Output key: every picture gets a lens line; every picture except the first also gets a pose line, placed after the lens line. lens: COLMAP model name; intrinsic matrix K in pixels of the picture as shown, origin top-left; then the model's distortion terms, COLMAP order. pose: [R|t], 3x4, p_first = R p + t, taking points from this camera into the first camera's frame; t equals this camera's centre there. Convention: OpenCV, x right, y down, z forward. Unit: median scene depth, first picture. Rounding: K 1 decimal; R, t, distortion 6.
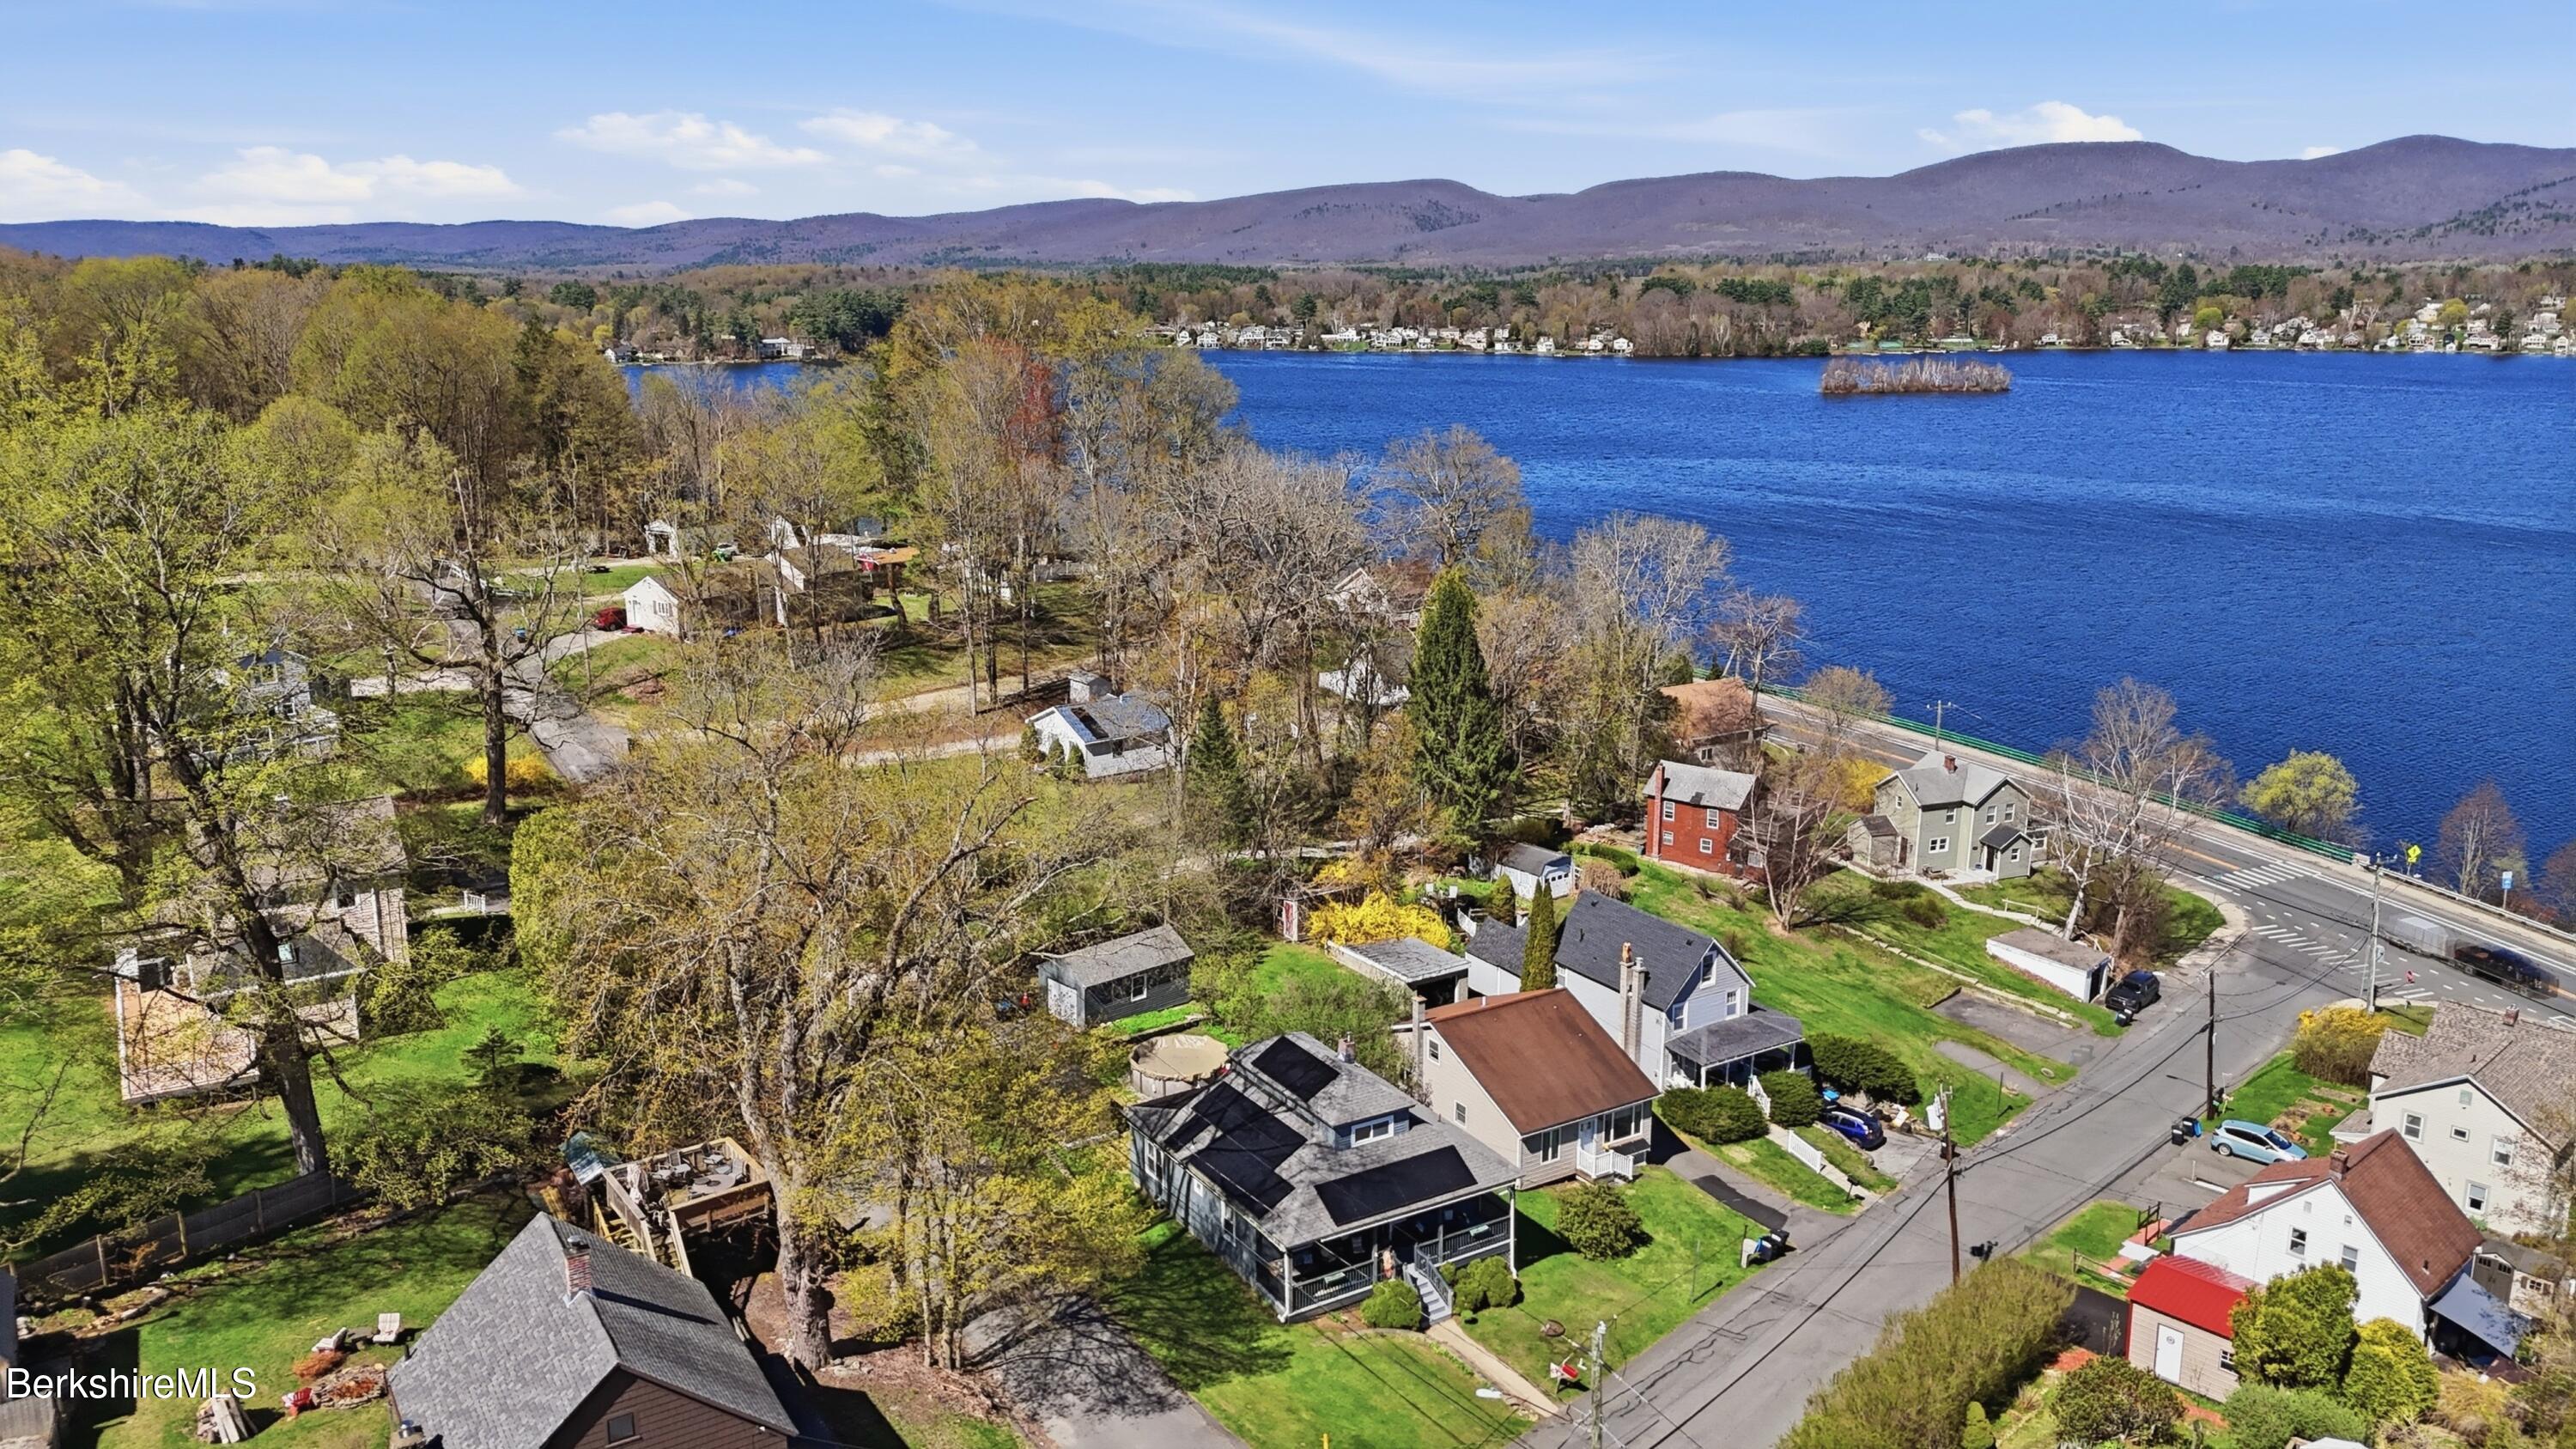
lens RADIAL K [[1881.1, 0, 1296.3], [0, 1881.1, 720.6], [0, 0, 1]] dist [0.081150, -0.078452]
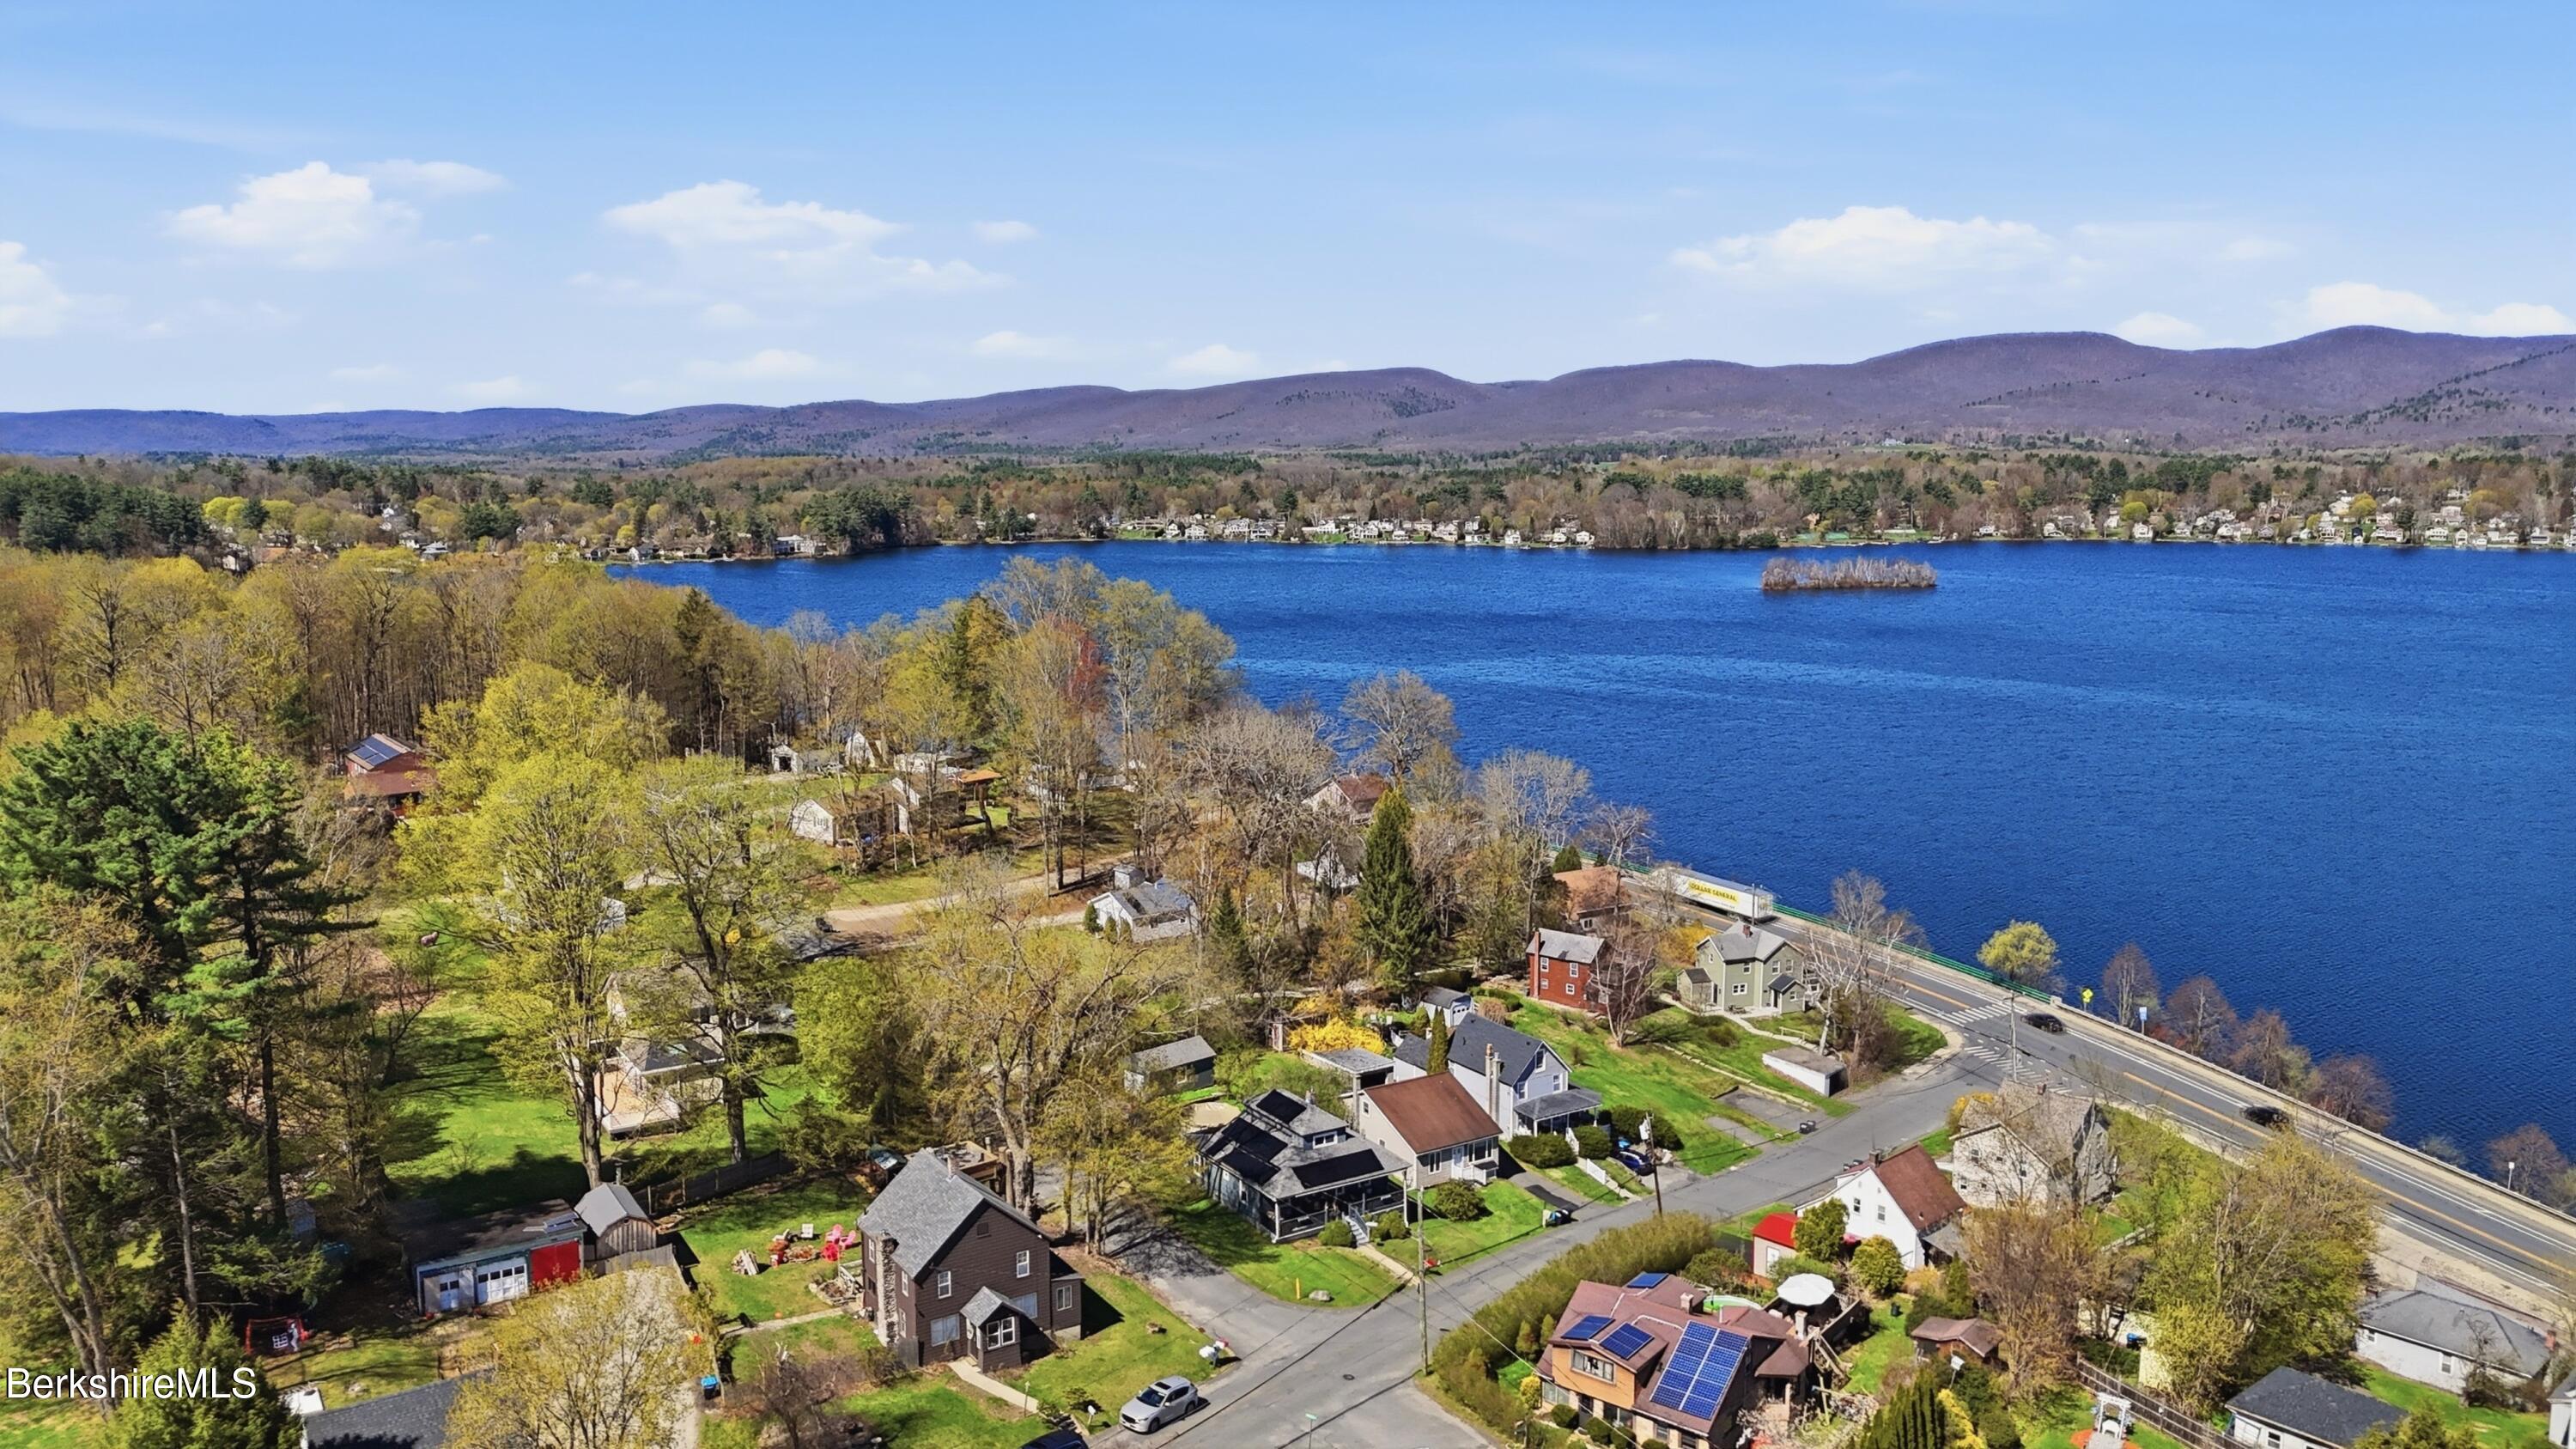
lens RADIAL K [[1864.0, 0, 1288.0], [0, 1864.0, 724.5], [0, 0, 1]] dist [0.121689, -0.162722]
pose [[0.999978, -0.004904, 0.004400, -0.000158], [0.005276, 0.996026, -0.088906, -0.008003], [-0.003947, 0.088927, 0.996030, -0.428376]]
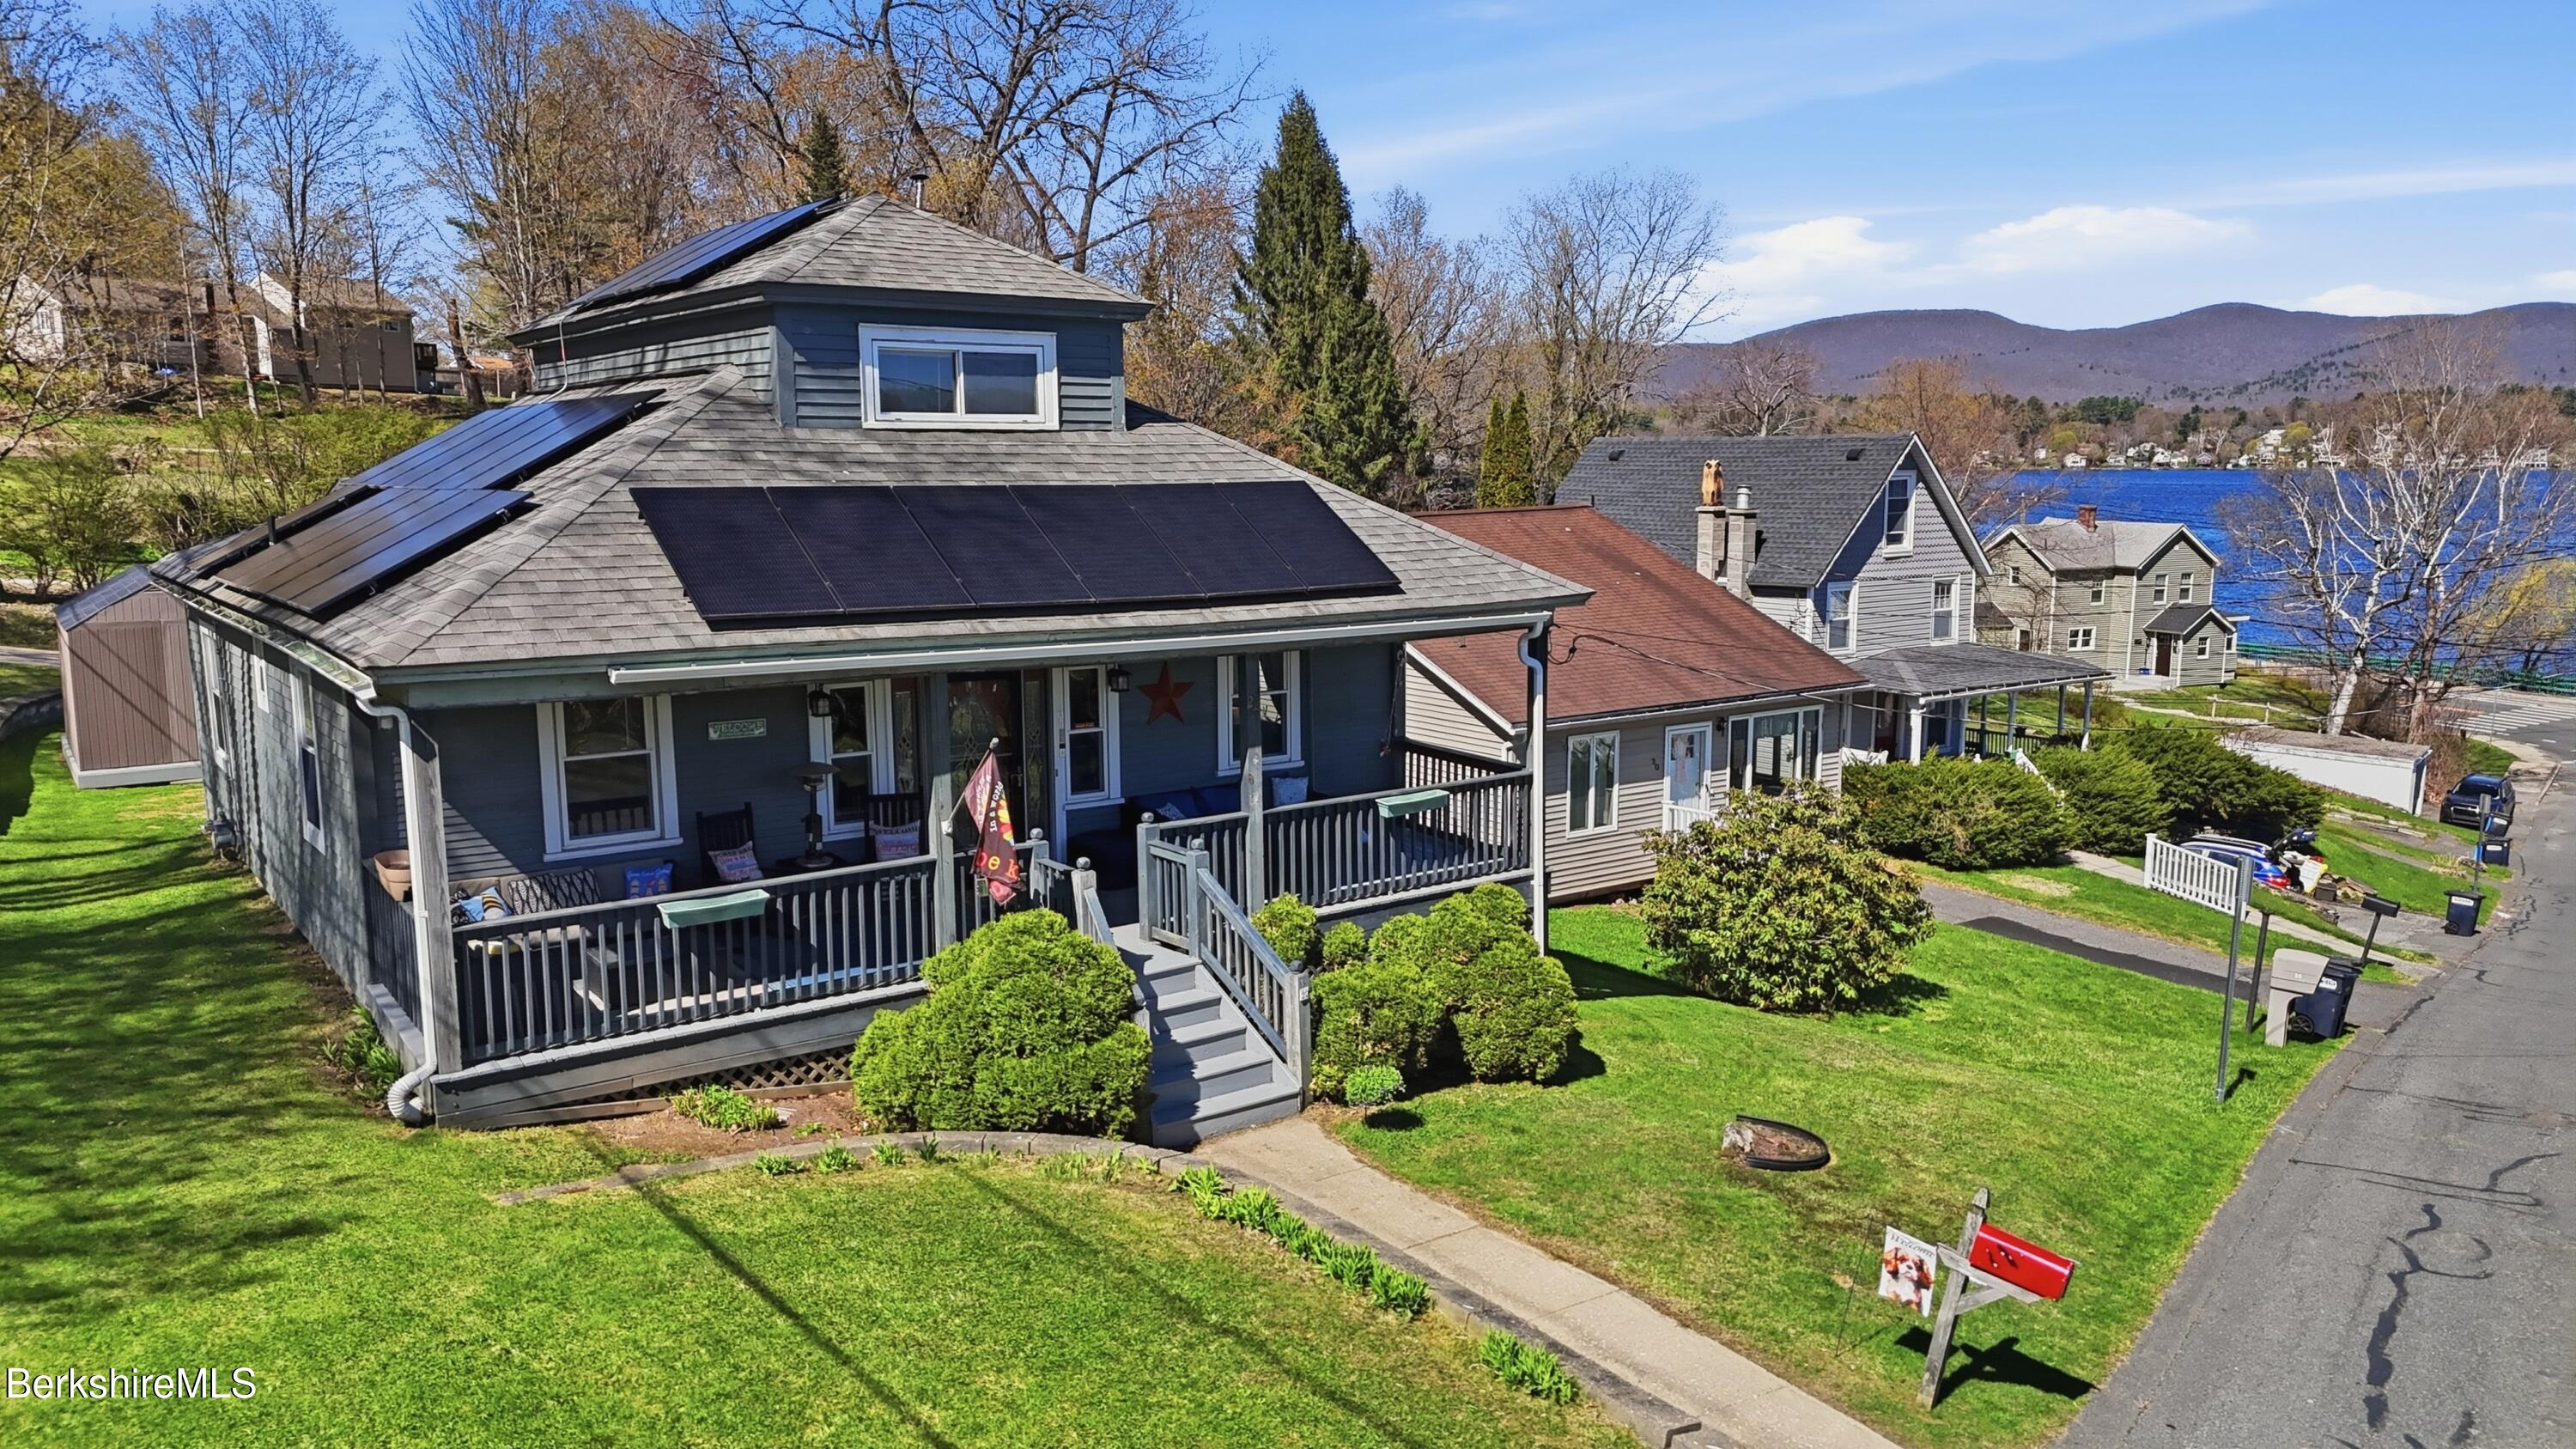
lens RADIAL K [[1881.1, 0, 1296.3], [0, 1881.1, 720.6], [0, 0, 1]] dist [0.081150, -0.078452]
pose [[0.997624, -0.017209, 0.066710, 0.035779], [0.023058, 0.995860, -0.087924, 0.153199], [-0.064920, 0.089253, 0.993891, 0.414431]]
